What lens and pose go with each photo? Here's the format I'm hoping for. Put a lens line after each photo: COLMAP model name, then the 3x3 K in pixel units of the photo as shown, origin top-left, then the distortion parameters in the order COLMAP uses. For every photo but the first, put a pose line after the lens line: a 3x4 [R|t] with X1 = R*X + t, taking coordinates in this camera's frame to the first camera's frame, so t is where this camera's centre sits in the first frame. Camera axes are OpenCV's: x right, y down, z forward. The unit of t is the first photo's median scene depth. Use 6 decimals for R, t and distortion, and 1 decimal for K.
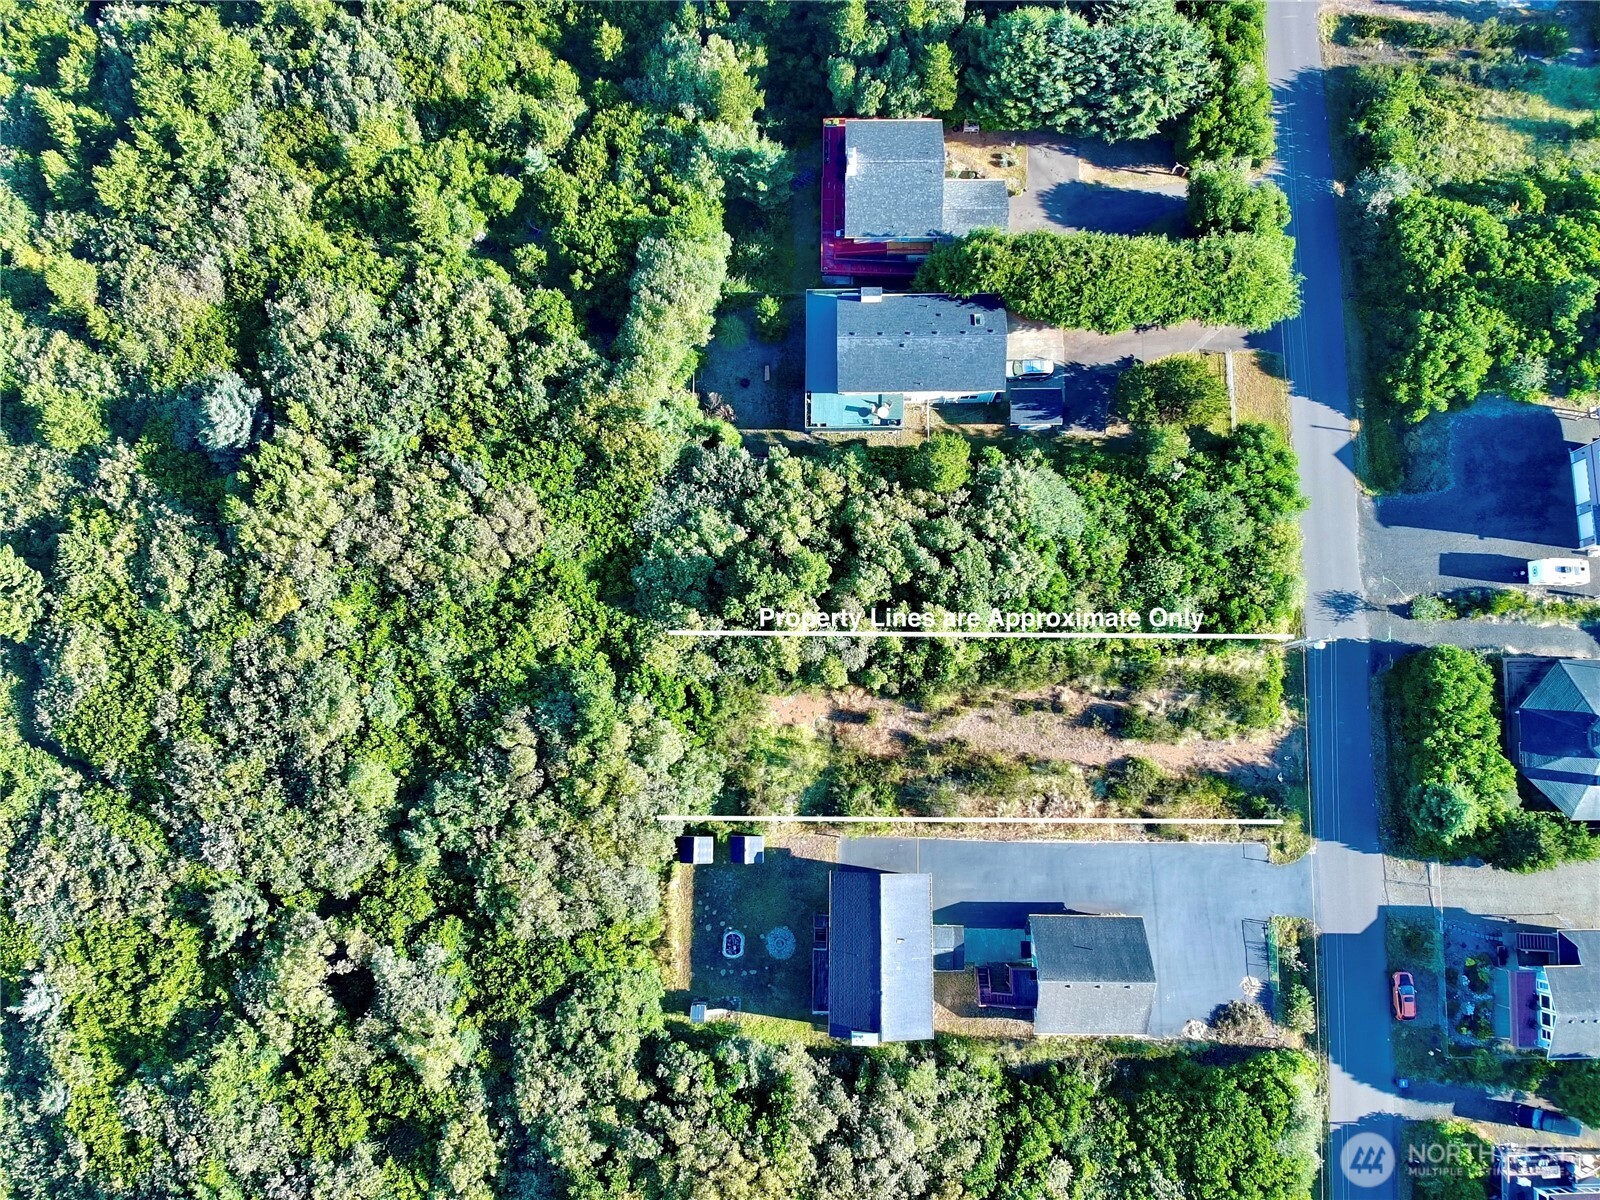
lens RADIAL K [[1135.0, 0, 800.0], [0, 1135.0, 600.0], [0, 0, 1]] dist [0.120160, -0.225862]
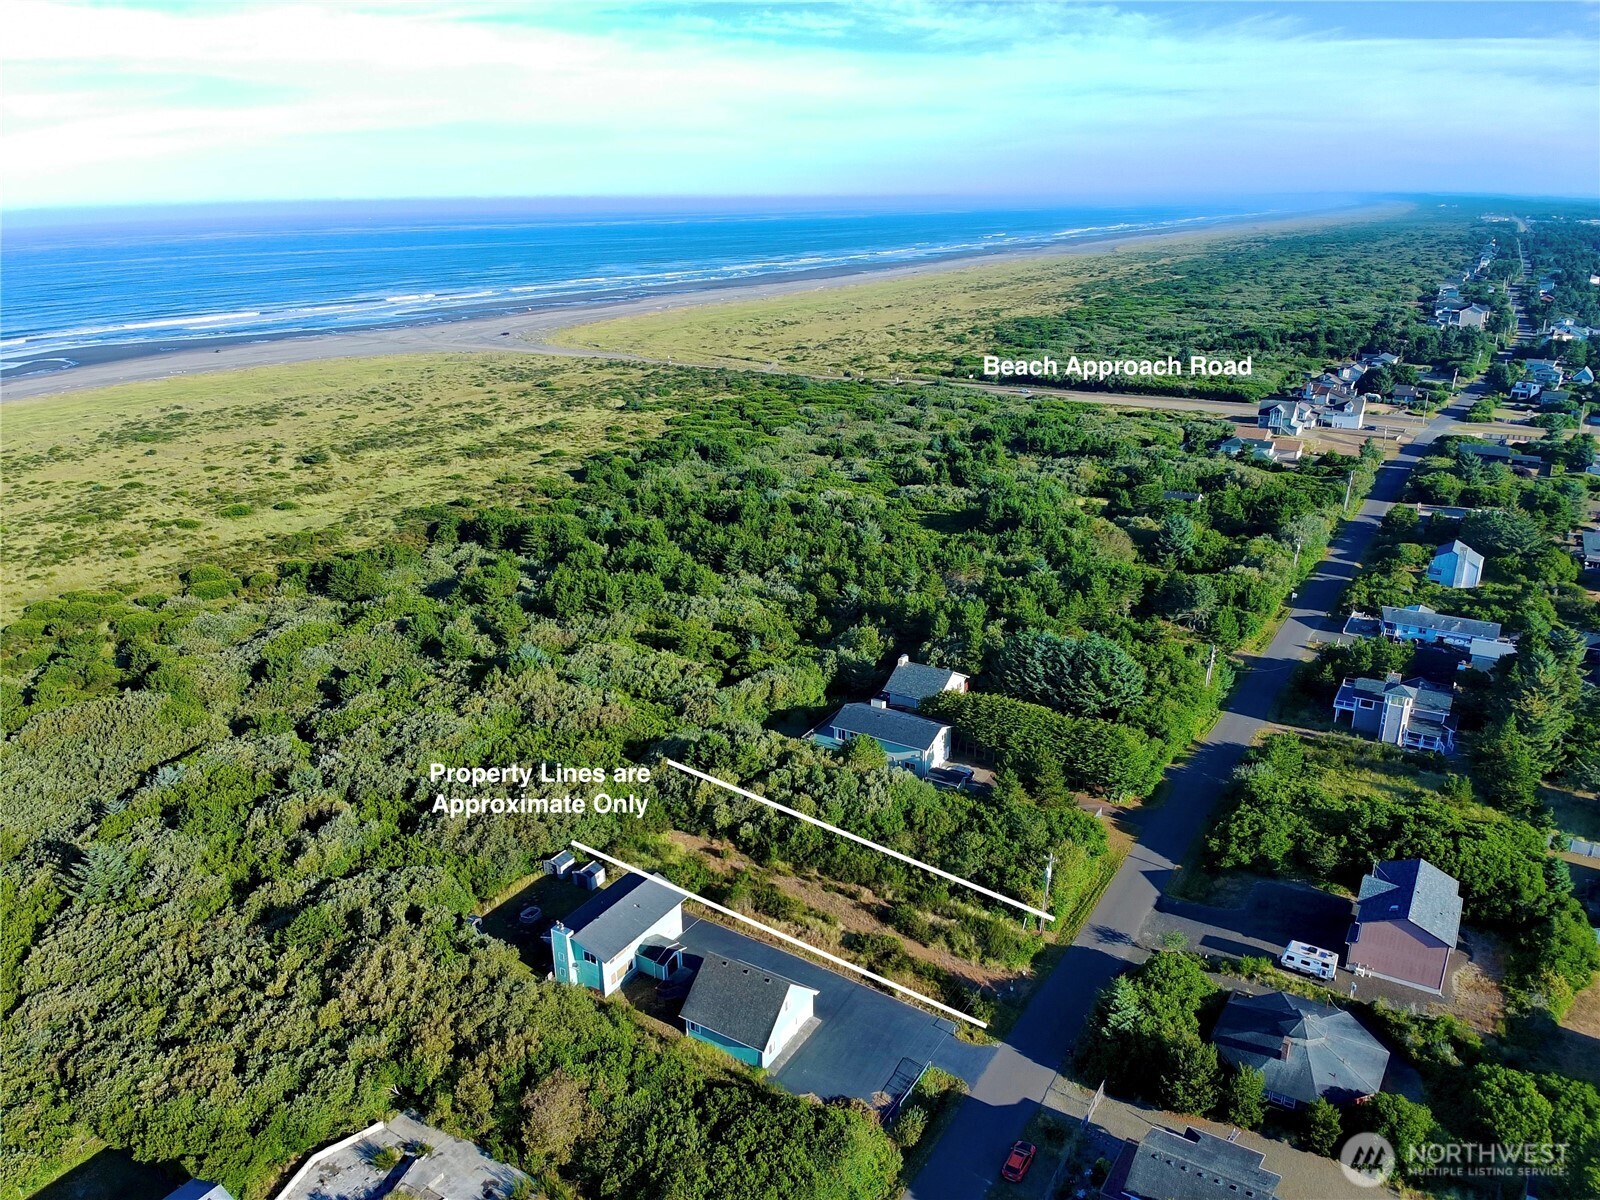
lens RADIAL K [[1135.0, 0, 800.0], [0, 1135.0, 600.0], [0, 0, 1]] dist [0.120160, -0.225862]
pose [[0.852993, 0.180375, -0.489762, 0.731031], [-0.516128, 0.430946, -0.740200, 0.911313], [0.077548, 0.884166, 0.460691, 0.145832]]
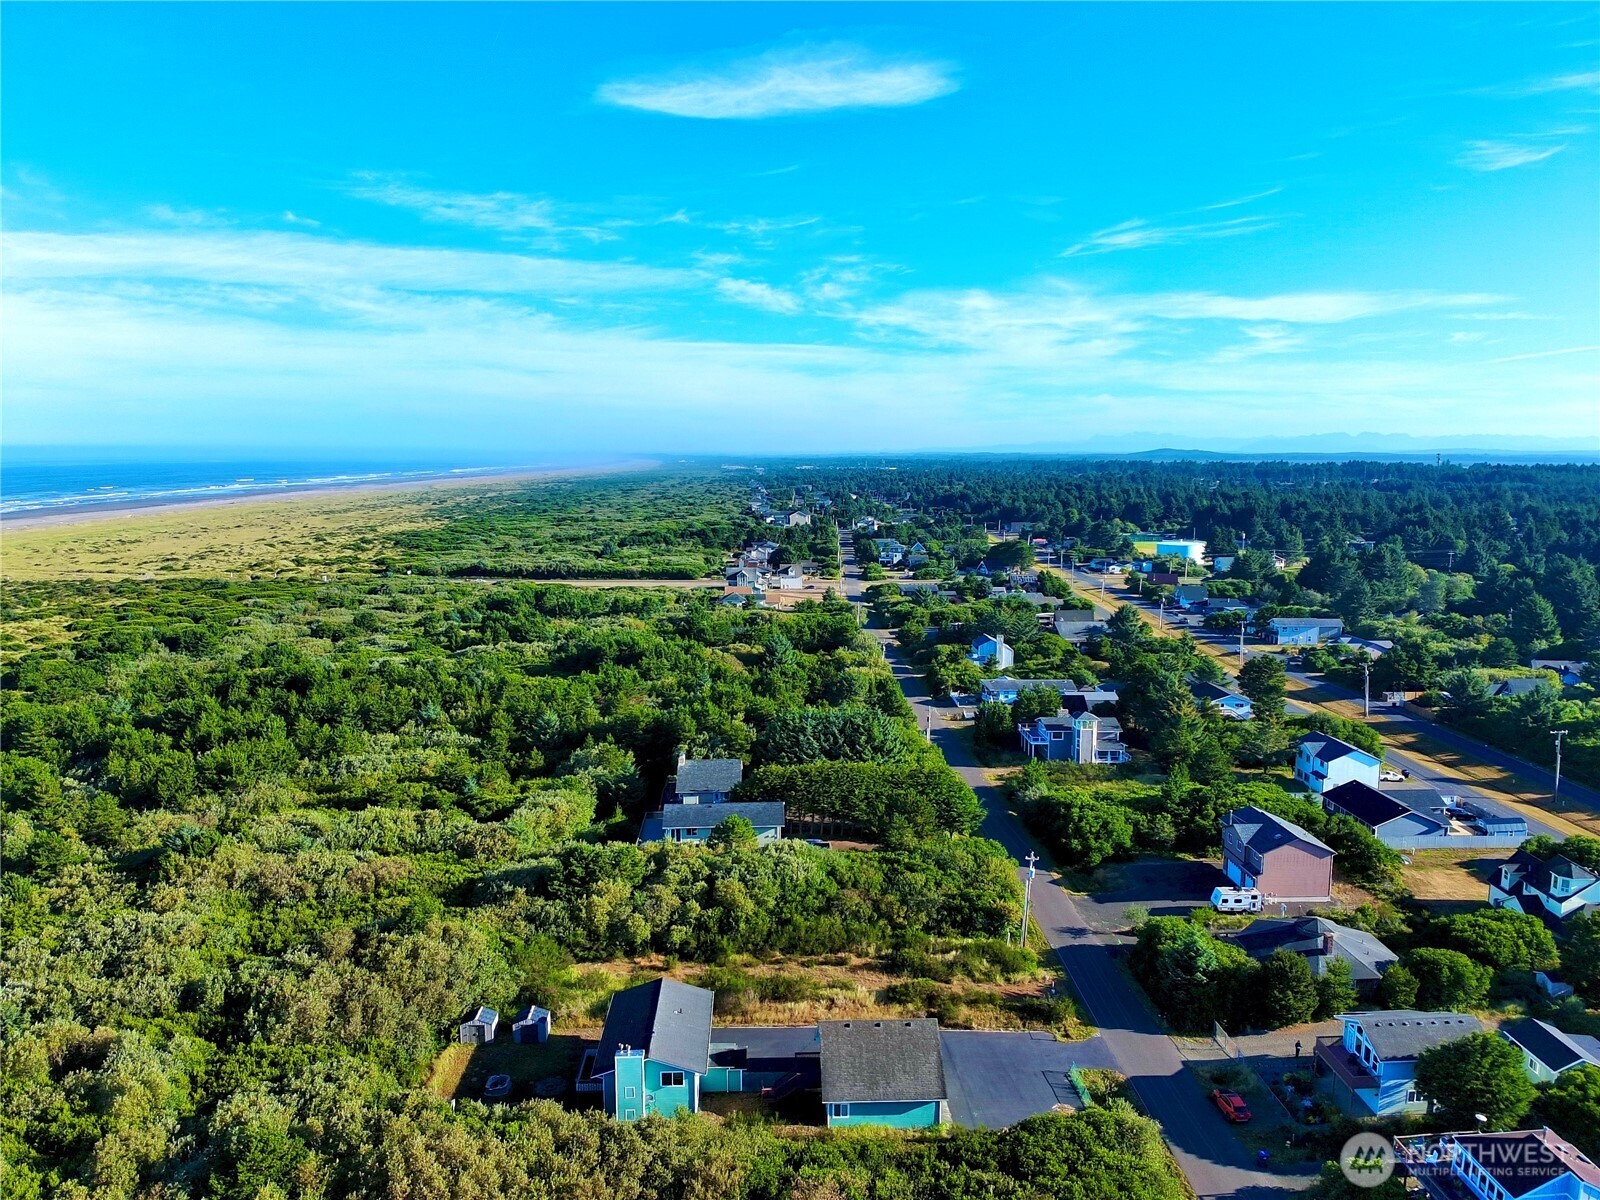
lens RADIAL K [[1122.6, 0, 800.0], [0, 1122.6, 600.0], [0, 0, 1]] dist [0.172000, -0.317989]
pose [[0.998532, 0.019147, 0.050662, 0.126102], [0.043201, 0.282588, -0.958268, 1.057976], [-0.032664, 0.959050, 0.281346, 0.362932]]
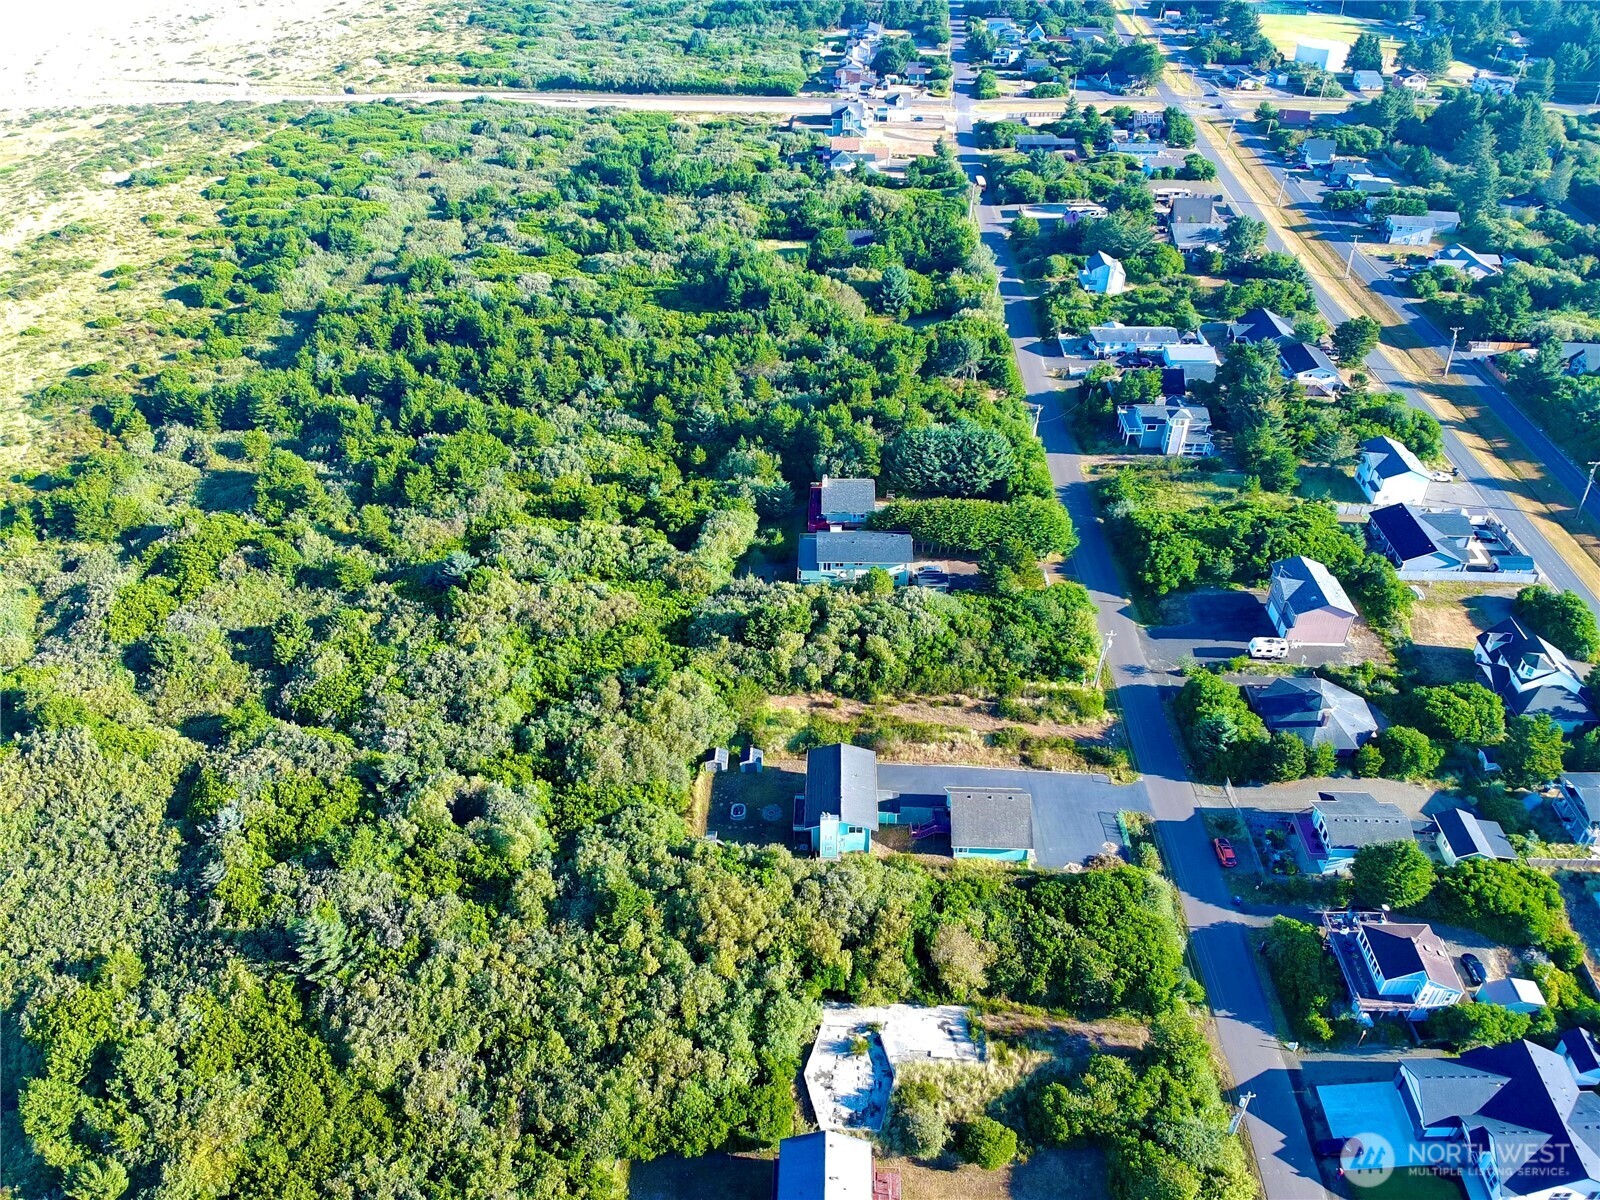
lens RADIAL K [[1122.6, 0, 800.0], [0, 1122.6, 600.0], [0, 0, 1]] dist [0.172000, -0.317989]
pose [[0.999671, 0.025138, -0.005059, 0.018099], [-0.021390, 0.708734, -0.705152, 1.078656], [-0.014140, 0.705028, 0.709038, -0.168835]]
